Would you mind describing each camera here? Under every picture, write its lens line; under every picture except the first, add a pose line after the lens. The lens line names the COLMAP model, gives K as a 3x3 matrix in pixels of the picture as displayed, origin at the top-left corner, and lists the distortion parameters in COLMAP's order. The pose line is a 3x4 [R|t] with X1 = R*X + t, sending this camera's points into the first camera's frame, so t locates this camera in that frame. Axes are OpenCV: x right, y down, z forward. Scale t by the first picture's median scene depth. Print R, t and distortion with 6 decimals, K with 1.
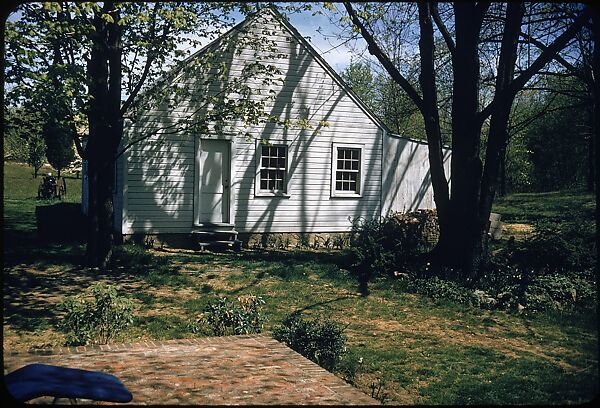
lens RADIAL K [[644.3, 0, 287.7], [0, 644.3, 205.0], [0, 0, 1]] dist [-0.003406, -0.031079]
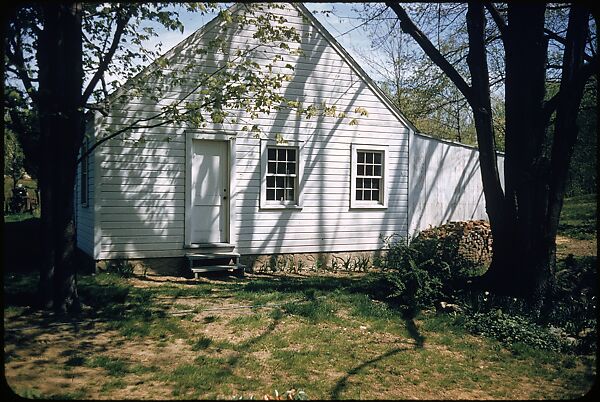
lens RADIAL K [[585.5, 0, 300.0], [0, 585.5, 201.0], [0, 0, 1]] dist [0.012979, -0.016446]
pose [[0.998933, -0.010927, 0.044881, -0.035505], [0.011845, 0.999725, -0.020237, -0.008257], [-0.044648, 0.020747, 0.998787, 0.258045]]
